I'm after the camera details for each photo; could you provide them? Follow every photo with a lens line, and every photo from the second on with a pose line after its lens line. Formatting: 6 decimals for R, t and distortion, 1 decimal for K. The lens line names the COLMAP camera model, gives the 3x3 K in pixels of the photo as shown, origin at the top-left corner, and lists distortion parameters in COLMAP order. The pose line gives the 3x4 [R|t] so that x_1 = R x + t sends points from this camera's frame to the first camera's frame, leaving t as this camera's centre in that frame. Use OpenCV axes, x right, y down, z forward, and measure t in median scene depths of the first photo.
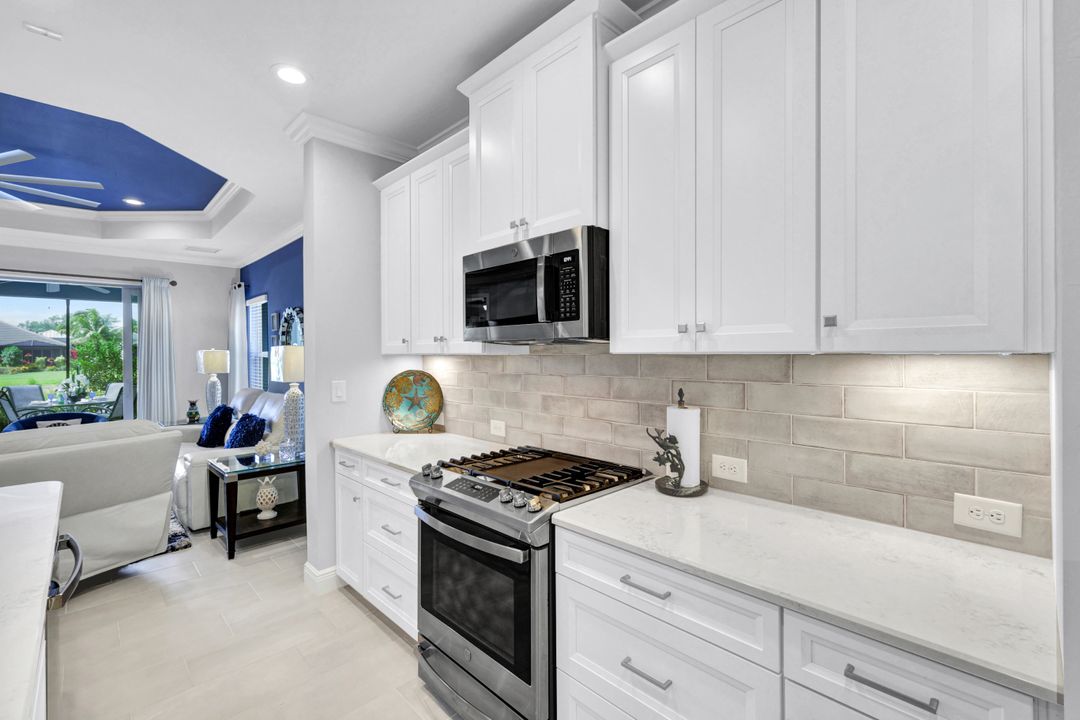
lens RADIAL K [[472.0, 0, 544.0], [0, 472.0, 351.3], [0, 0, 1]] dist [0.000646, 0.000293]
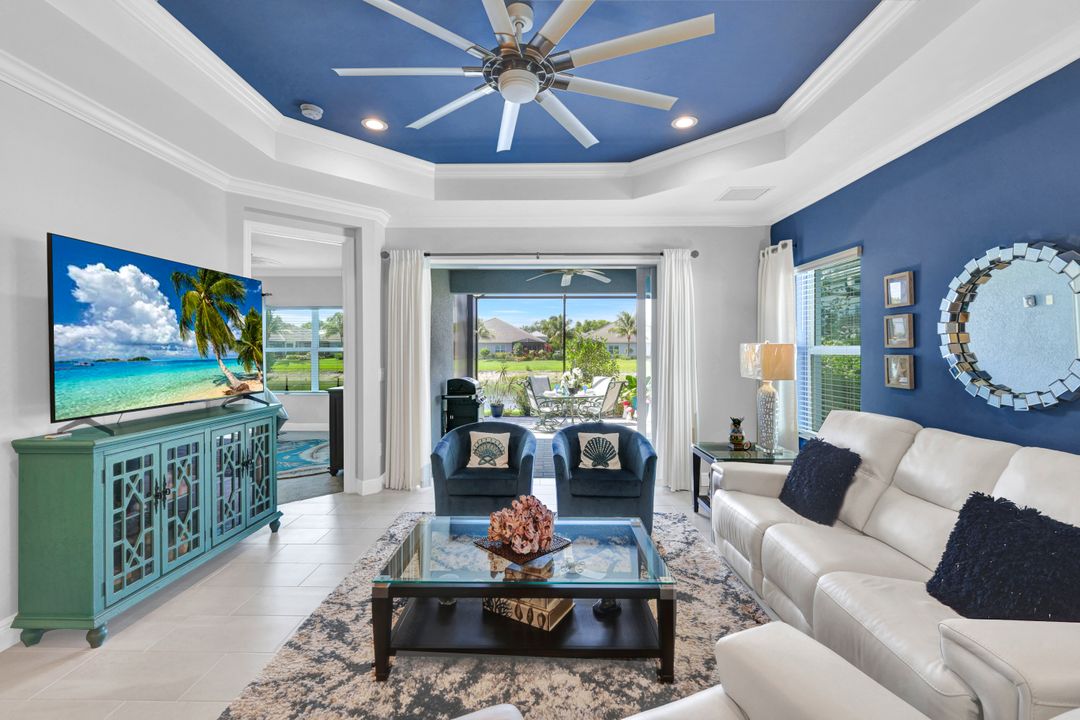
lens RADIAL K [[468.8, 0, 542.0], [0, 468.8, 352.4], [0, 0, 1]] dist [0.004624, 0.000386]
pose [[0.704830, 0.009651, -0.709310, -0.885288], [-0.000622, 0.999915, 0.012986, 0.004295], [0.709376, -0.008712, 0.704777, 0.634605]]
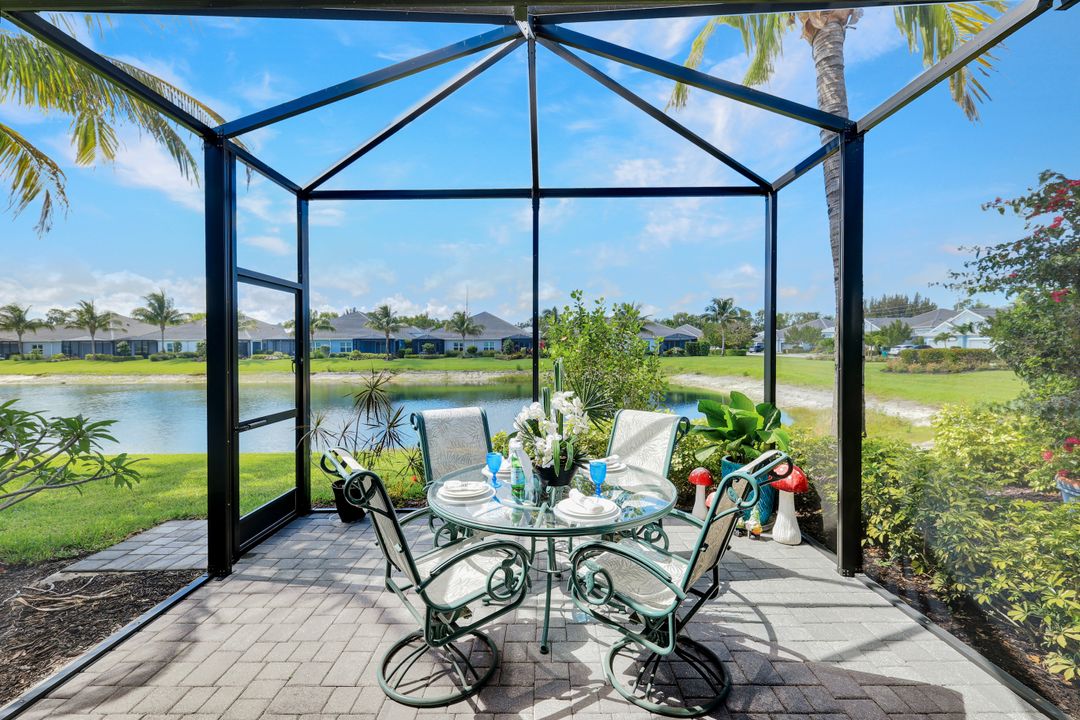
lens RADIAL K [[470.8, 0, 542.0], [0, 470.8, 352.6], [0, 0, 1]] dist [0.001120, 0.000698]
pose [[0.709163, 0.009434, -0.704981, -2.344043], [0.004915, 0.999820, 0.018324, 0.059524], [0.705027, -0.016460, 0.708989, 2.339122]]
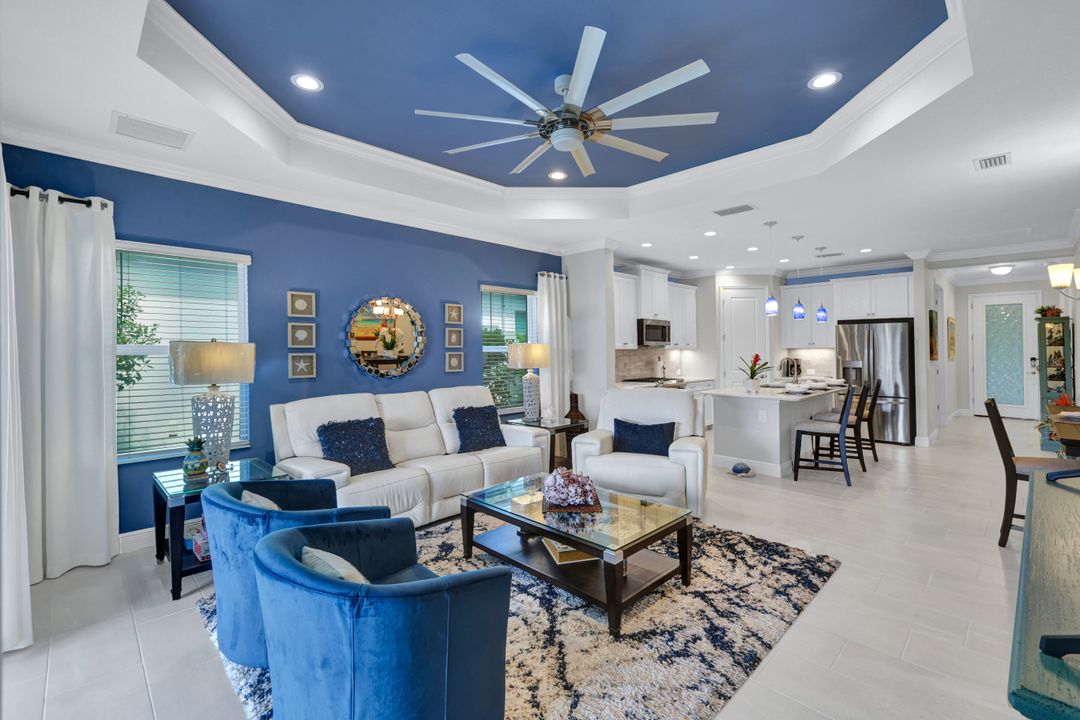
lens RADIAL K [[463.5, 0, 542.2], [0, 463.5, 346.3], [0, 0, 1]] dist [0.000283, -0.000045]
pose [[0.003842, 0.010779, 0.999935, -2.375616], [-0.001471, 0.999941, -0.010774, 0.015815], [-0.999992, -0.001430, 0.003858, 1.198747]]
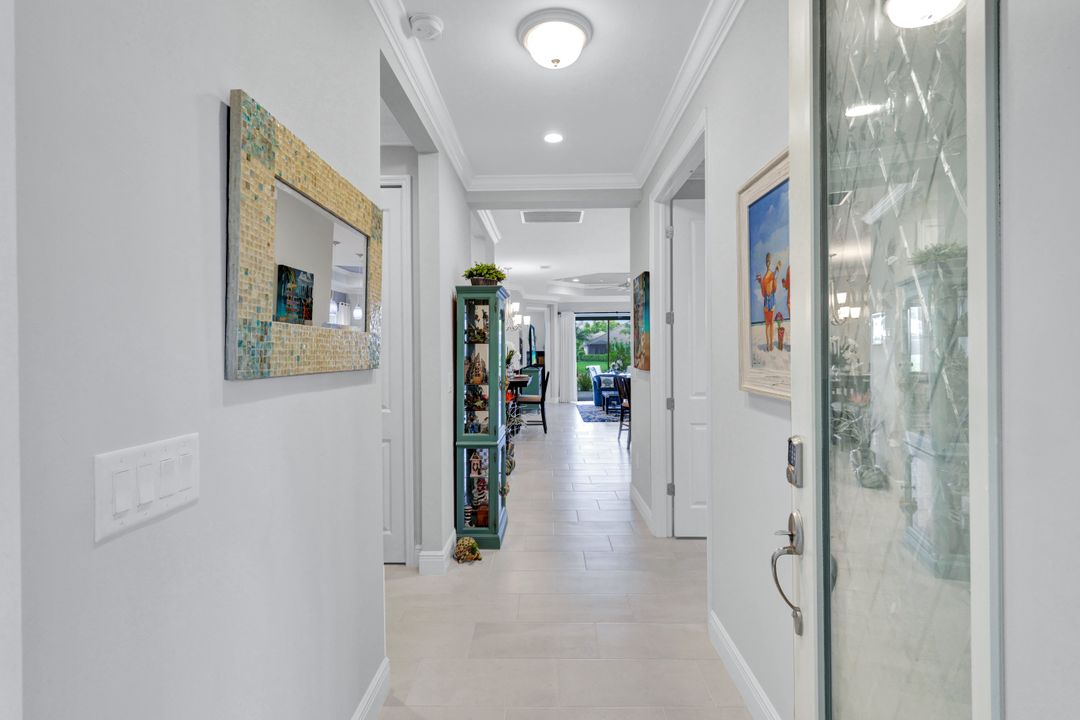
lens RADIAL K [[522.2, 0, 540.0], [0, 522.2, 360.0], [0, 0, 1]] dist [0.000011, -0.000004]
pose [[0.703370, 0.008888, -0.710768, 0.707317], [0.009551, 0.999713, 0.021952, 0.005453], [0.710760, -0.022229, 0.703084, -1.883956]]
